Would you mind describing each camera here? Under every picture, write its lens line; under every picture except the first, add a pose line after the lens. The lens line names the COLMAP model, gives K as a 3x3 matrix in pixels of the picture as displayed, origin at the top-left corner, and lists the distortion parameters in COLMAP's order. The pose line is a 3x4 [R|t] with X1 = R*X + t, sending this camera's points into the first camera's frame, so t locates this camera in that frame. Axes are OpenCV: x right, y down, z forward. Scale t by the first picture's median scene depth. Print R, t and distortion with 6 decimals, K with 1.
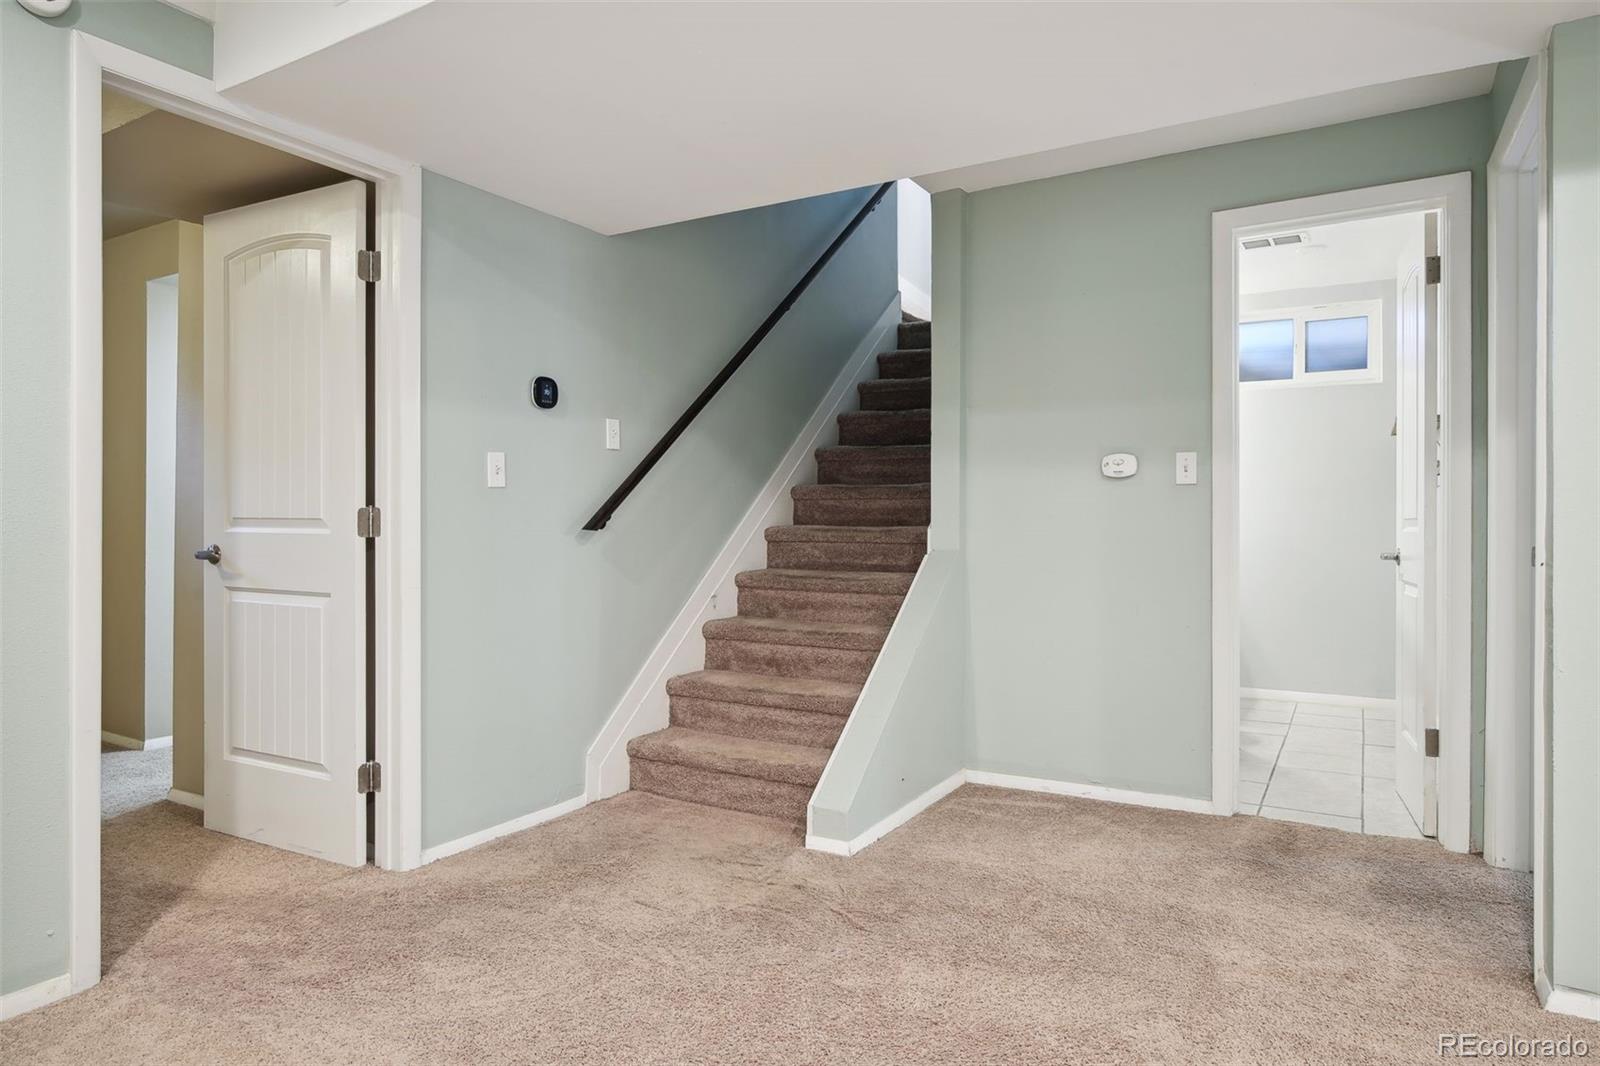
lens RADIAL K [[983.6, 0, 844.0], [0, 983.6, 511.8], [0, 0, 1]] dist [0.005019, -0.003938]
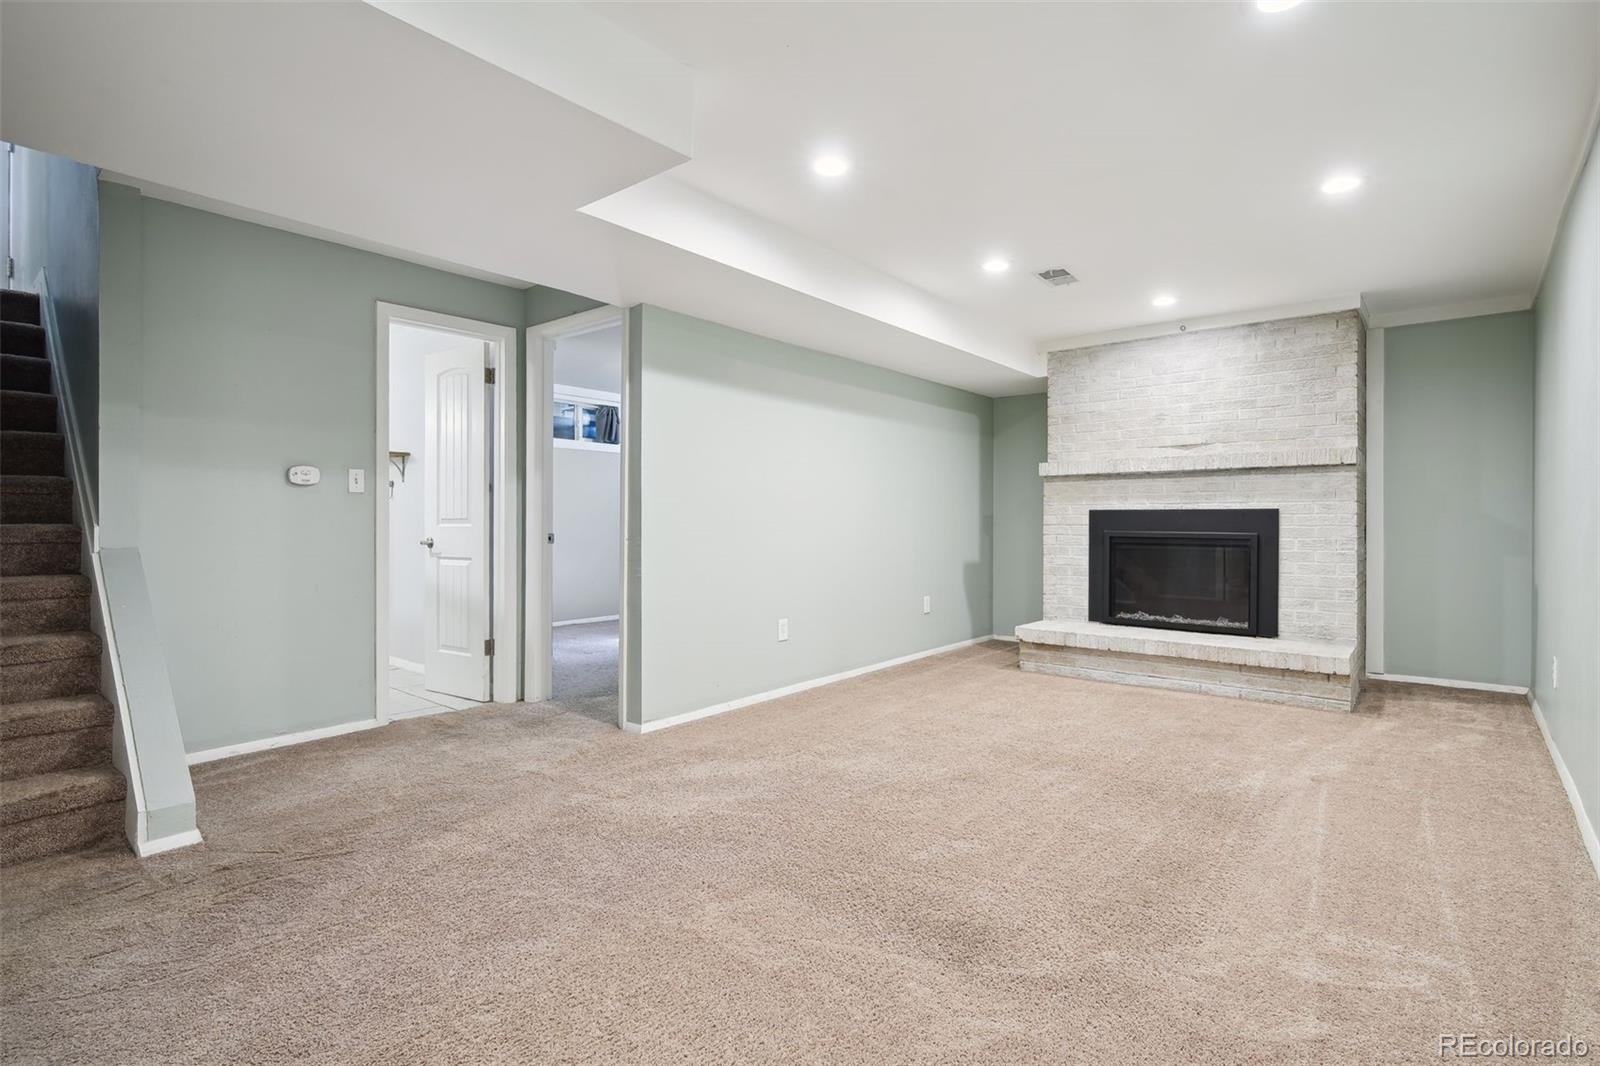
lens RADIAL K [[759.6, 0, 805.3], [0, 759.6, 541.3], [0, 0, 1]] dist [-0.007830, 0.005284]
pose [[0.149170, -0.019806, 0.988613, -0.584298], [-0.009936, 0.999719, 0.021527, 0.010122], [-0.988762, -0.013034, 0.148932, 0.222730]]
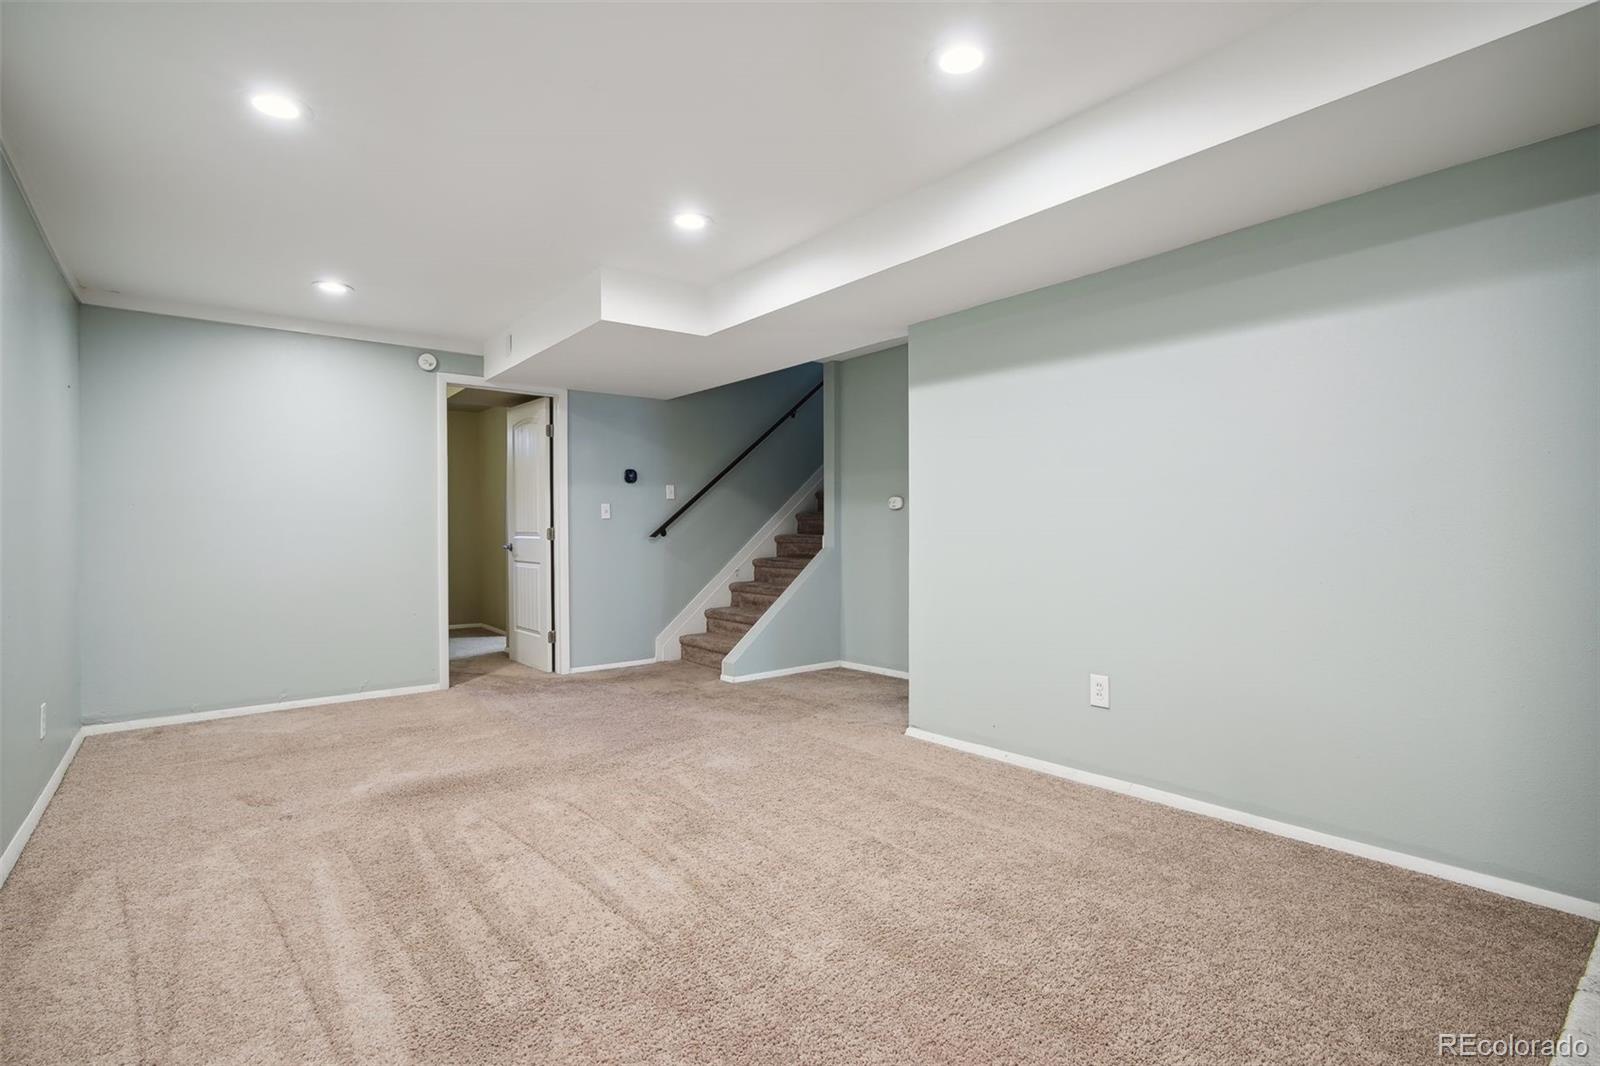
lens RADIAL K [[759.6, 0, 798.0], [0, 759.6, 524.8], [0, 0, 1]] dist [-0.007830, 0.005284]
pose [[0.937241, -0.006408, -0.348625, 0.682092], [0.007639, 0.999969, 0.002156, -0.010385], [0.348600, -0.004683, 0.937260, -0.512496]]
